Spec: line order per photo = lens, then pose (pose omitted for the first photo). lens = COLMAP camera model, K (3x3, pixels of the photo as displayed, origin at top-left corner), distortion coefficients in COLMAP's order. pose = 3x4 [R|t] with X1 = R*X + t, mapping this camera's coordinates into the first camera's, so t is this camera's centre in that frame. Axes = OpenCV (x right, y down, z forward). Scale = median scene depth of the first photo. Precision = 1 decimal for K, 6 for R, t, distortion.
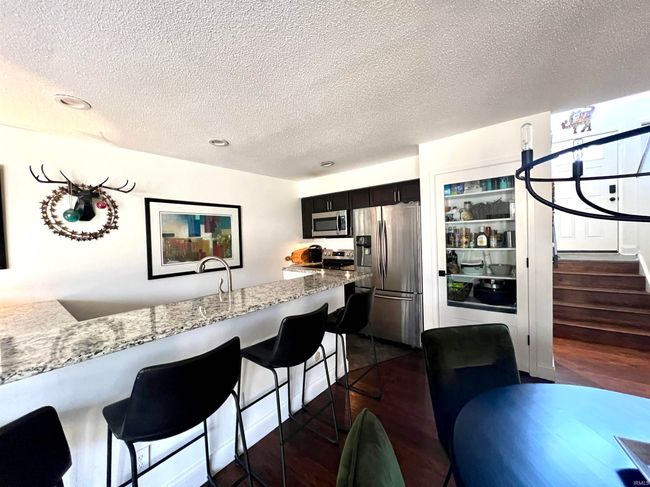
lens RADIAL K [[260.7, 0, 325.8], [0, 260.7, 244.0], [0, 0, 1]] dist [0.001189, -0.000223]
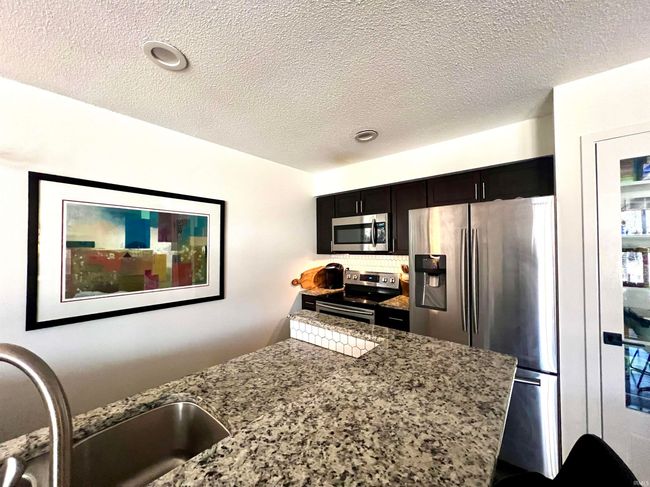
lens RADIAL K [[260.7, 0, 325.4], [0, 260.7, 243.7], [0, 0, 1]] dist [0.001189, -0.000223]
pose [[0.999460, 0.029001, -0.015455, -0.071421], [-0.029680, 0.998514, -0.045713, -0.021433], [0.014106, 0.046147, 0.998835, 0.384137]]
